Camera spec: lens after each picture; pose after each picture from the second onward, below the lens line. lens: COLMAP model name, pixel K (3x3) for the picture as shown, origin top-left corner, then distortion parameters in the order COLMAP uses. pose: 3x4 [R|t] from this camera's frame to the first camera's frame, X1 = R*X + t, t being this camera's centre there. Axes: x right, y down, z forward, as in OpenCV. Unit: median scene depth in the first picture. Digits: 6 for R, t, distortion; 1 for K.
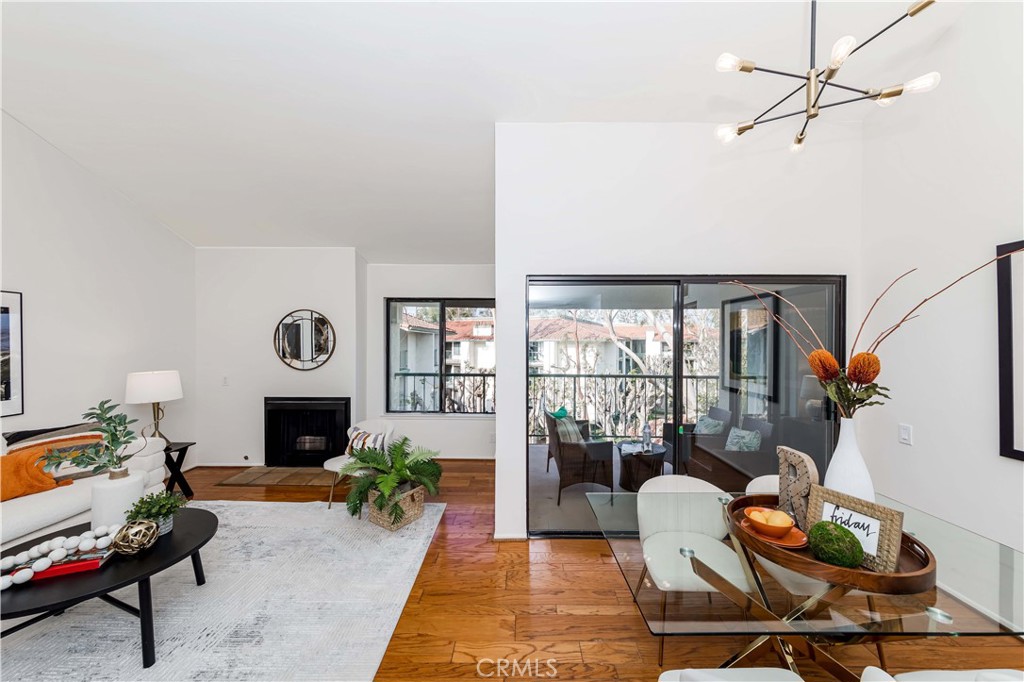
lens RADIAL K [[371.6, 0, 540.4], [0, 371.6, 342.4], [0, 0, 1]] dist [0.010133, 0.001467]
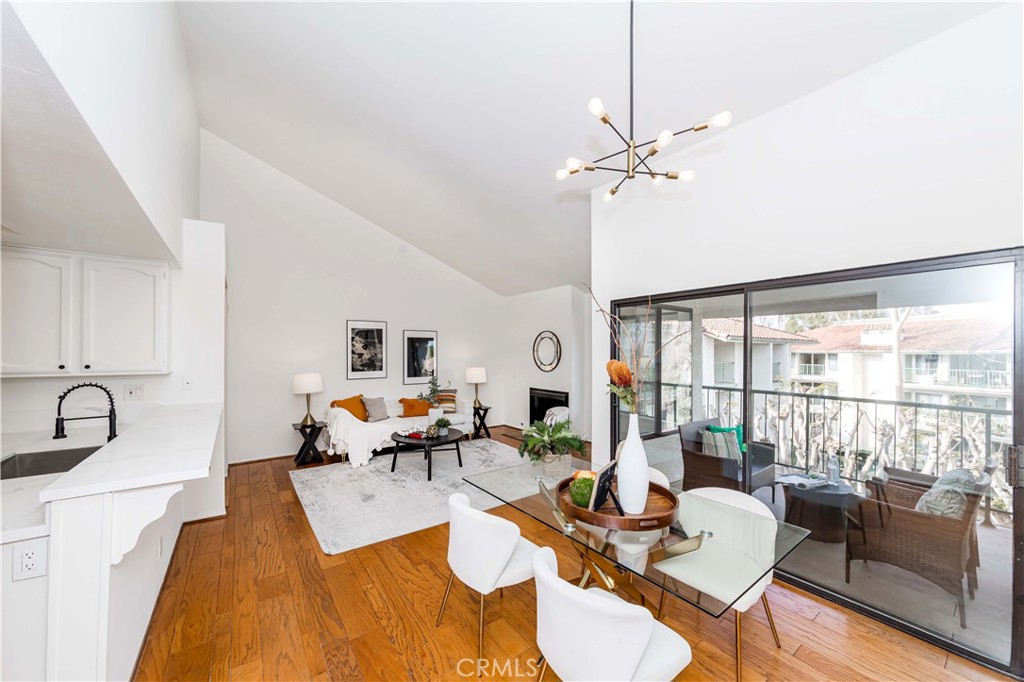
lens RADIAL K [[371.6, 0, 498.5], [0, 371.6, 352.1], [0, 0, 1]] dist [0.010133, 0.001467]
pose [[0.593438, 0.002353, -0.804876, 0.733586], [-0.006301, 0.999979, -0.001723, 0.000771], [0.804855, 0.006094, 0.593440, -0.057920]]
